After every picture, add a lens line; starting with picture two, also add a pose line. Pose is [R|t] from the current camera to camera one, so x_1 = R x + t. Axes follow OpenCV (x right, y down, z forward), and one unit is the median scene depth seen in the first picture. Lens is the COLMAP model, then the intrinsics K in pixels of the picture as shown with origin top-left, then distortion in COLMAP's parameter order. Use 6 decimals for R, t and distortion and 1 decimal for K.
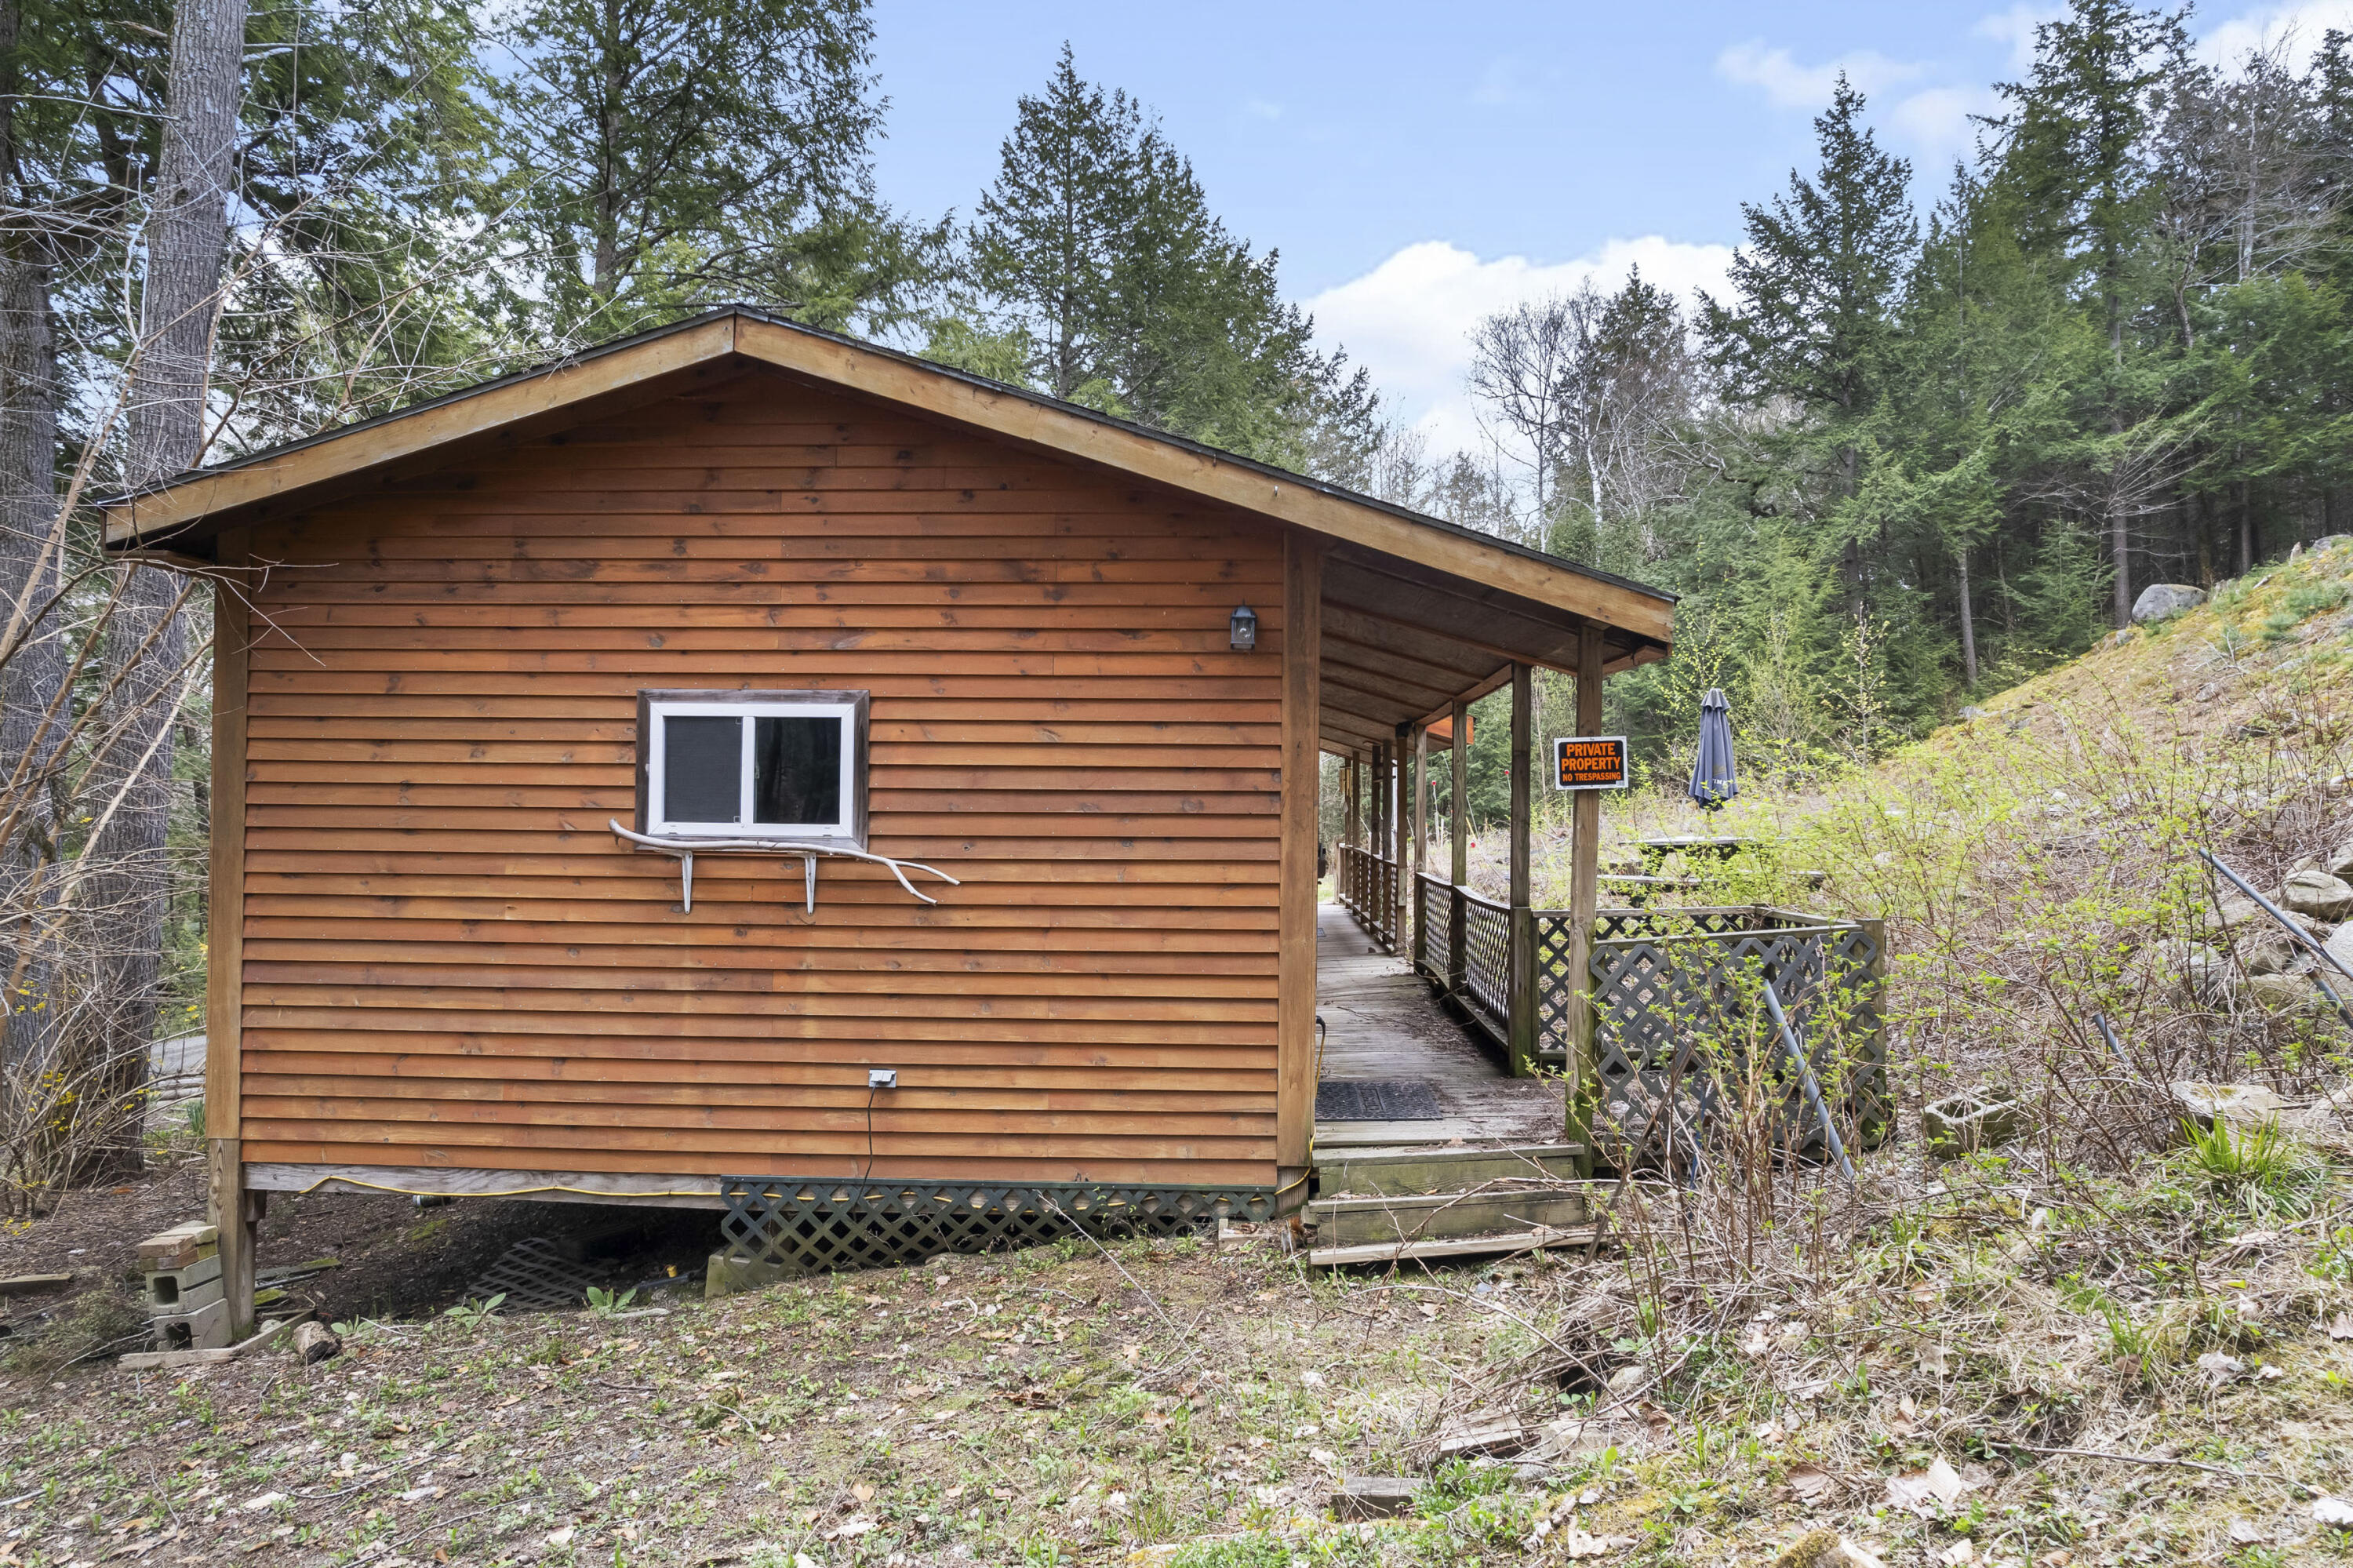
lens RADIAL K [[1523.8, 0, 1179.7], [0, 1523.8, 781.7], [0, 0, 1]] dist [-0.062684, 0.059842]
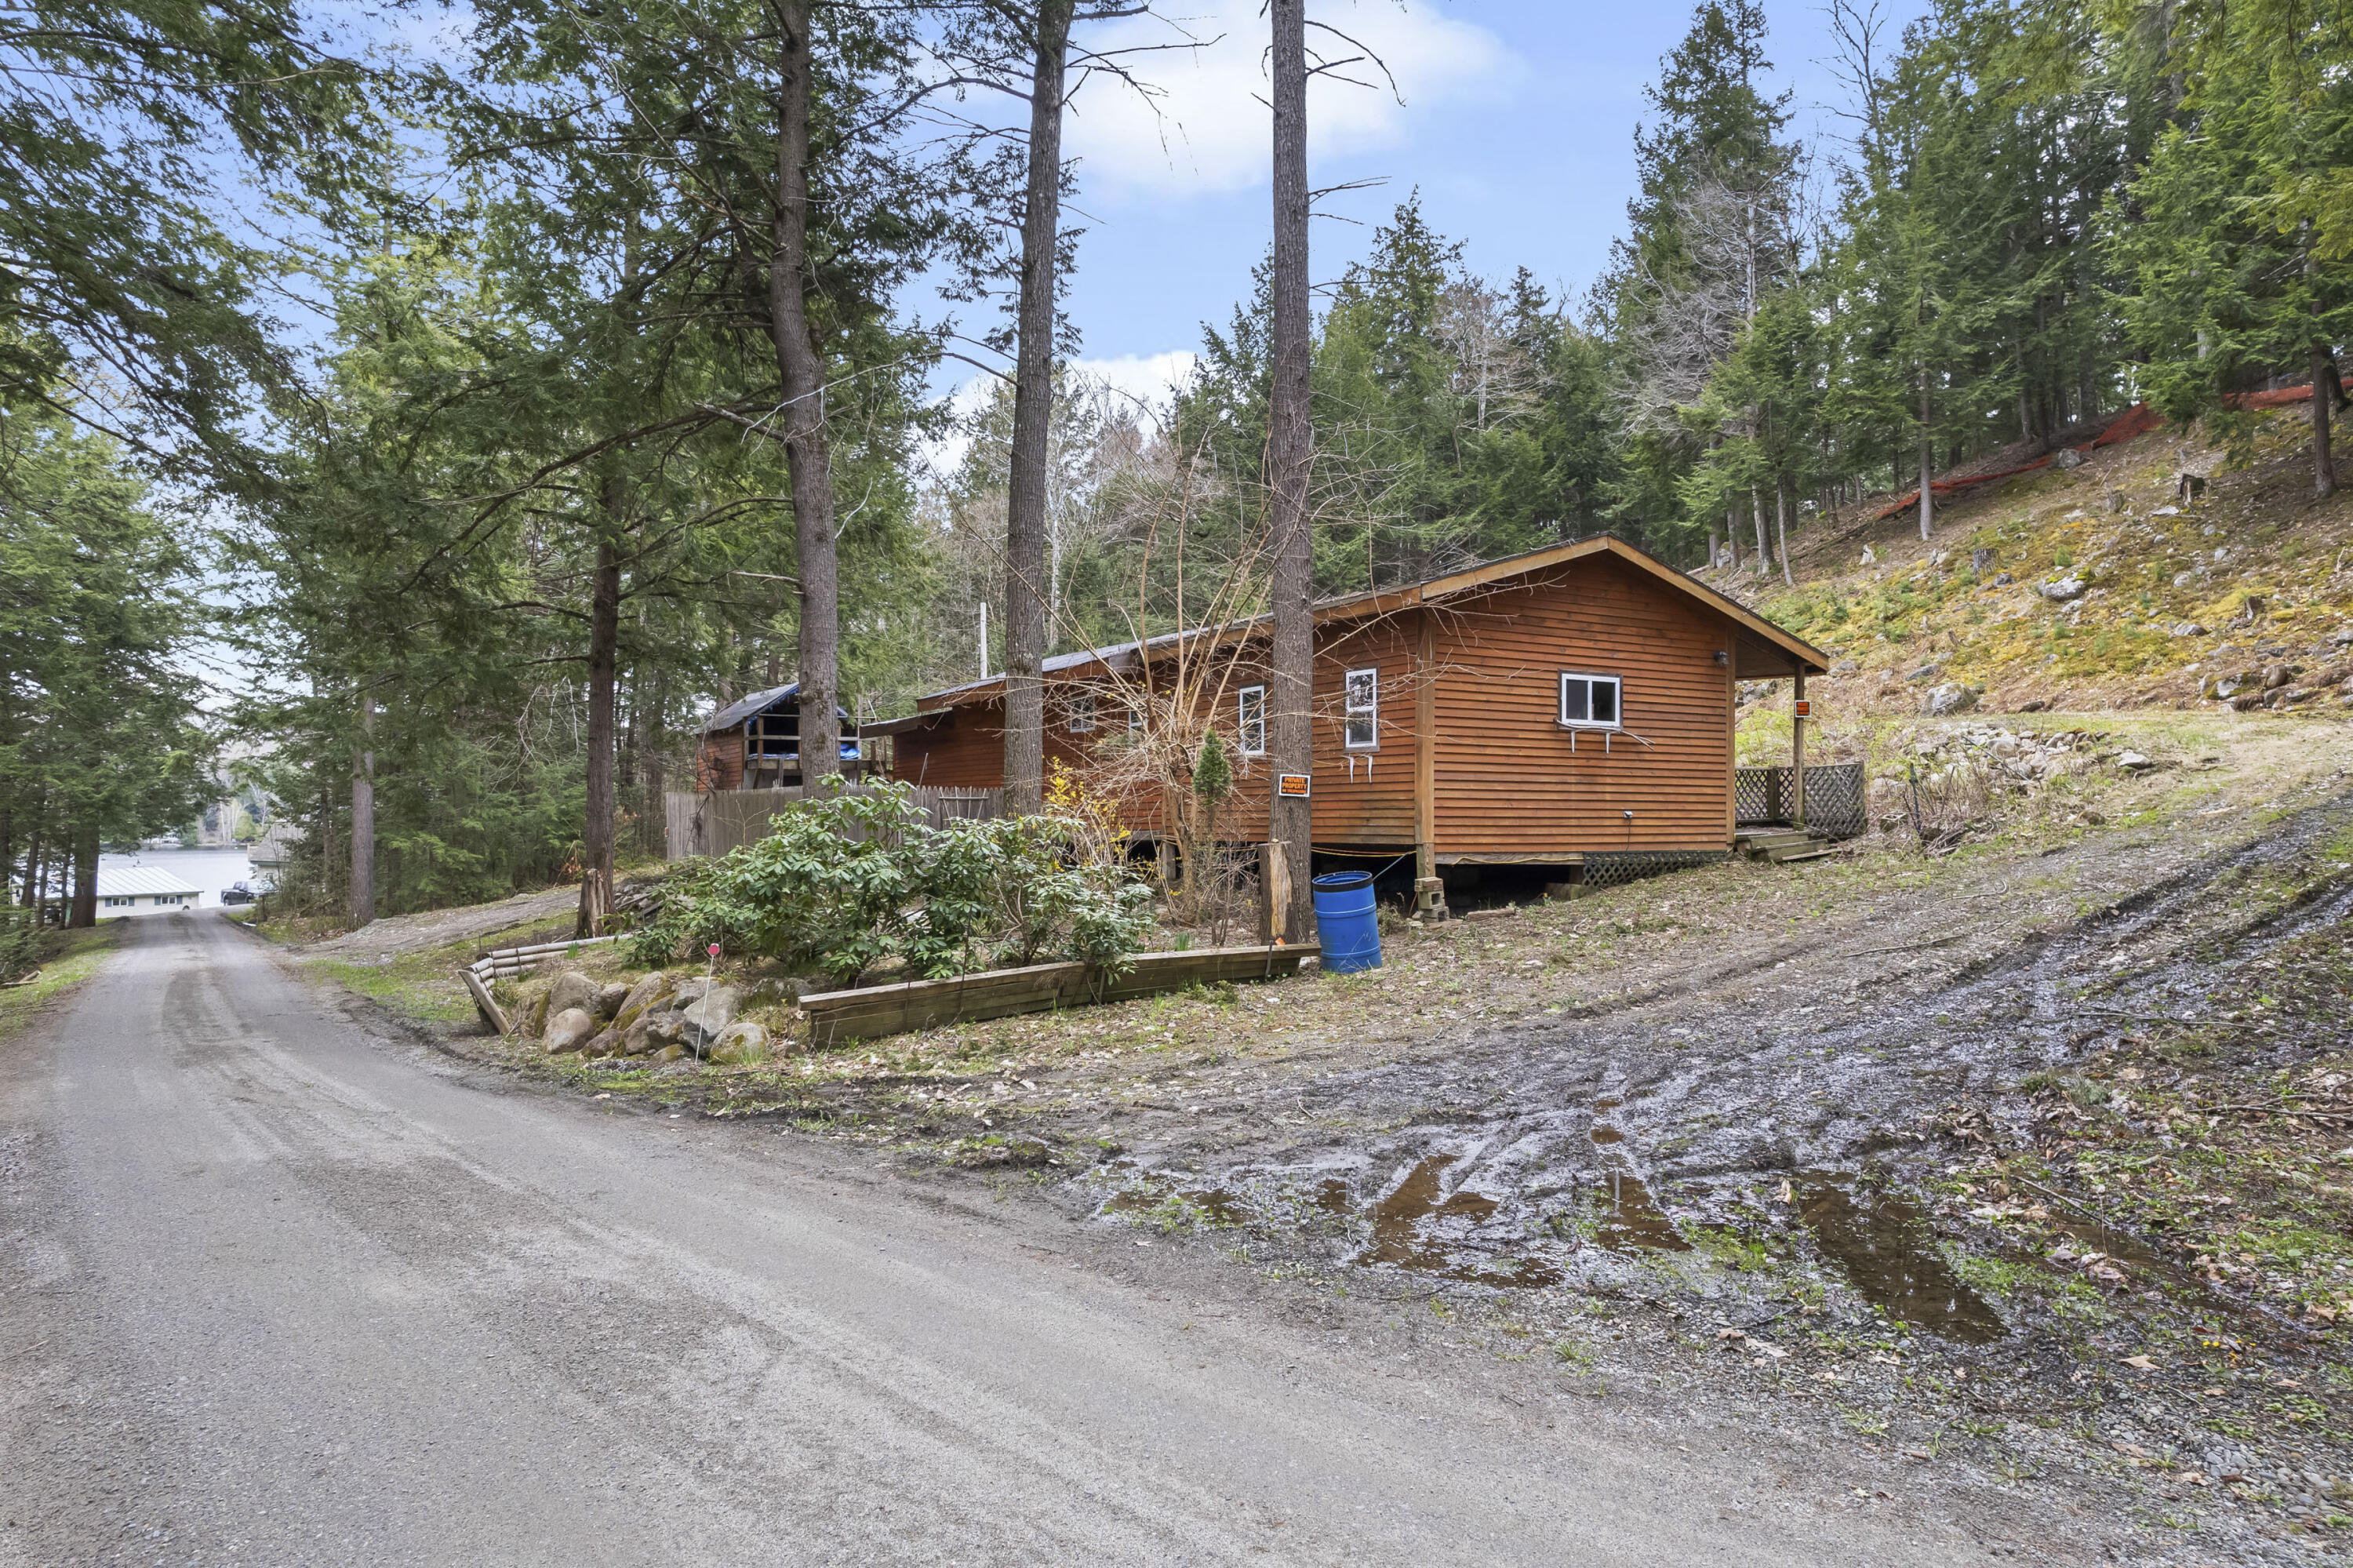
lens RADIAL K [[1523.8, 0, 1206.6], [0, 1523.8, 785.0], [0, 0, 1]] dist [-0.062684, 0.059842]
pose [[0.852086, 0.008244, 0.523337, -0.311417], [-0.008871, 0.999960, -0.001310, 0.020808], [-0.523327, -0.003527, 0.852125, -0.128473]]
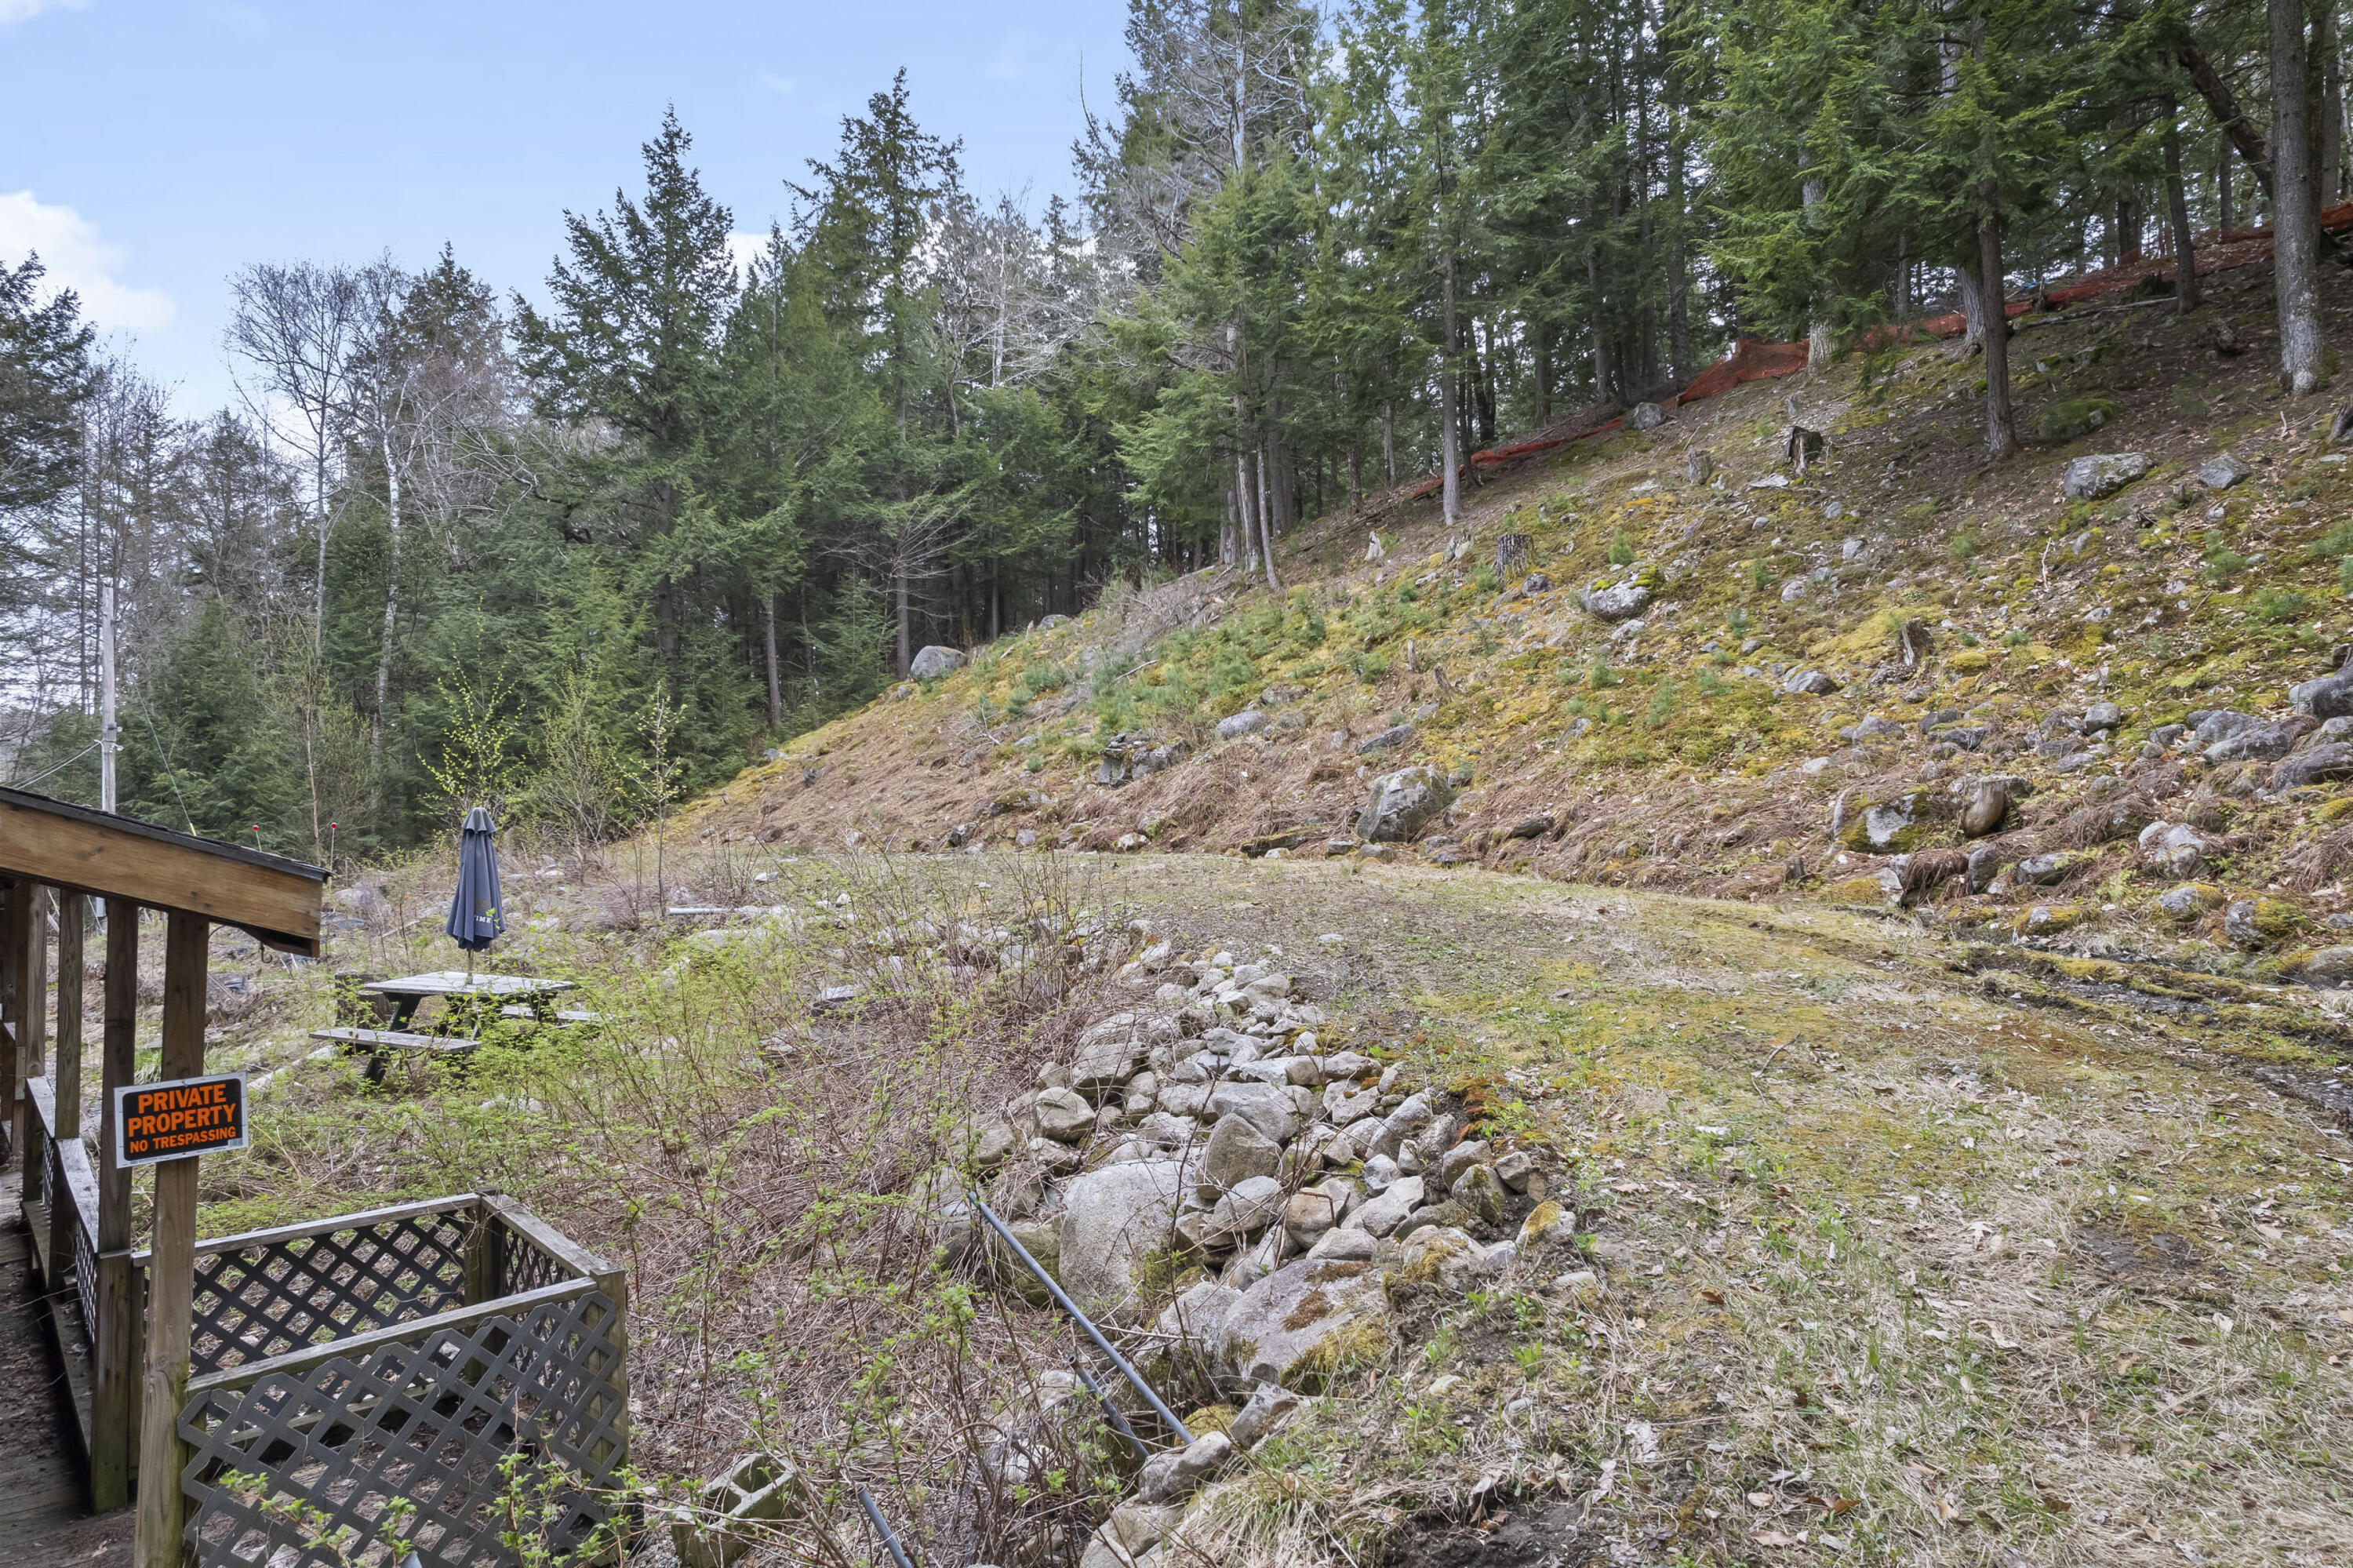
lens RADIAL K [[1523.8, 0, 1205.3], [0, 1523.8, 773.1], [0, 0, 1]] dist [-0.062684, 0.059842]
pose [[0.726333, 0.012672, 0.687226, 0.019499], [-0.007446, 0.999916, -0.010569, -0.021432], [-0.687302, 0.002560, 0.726367, 0.030003]]
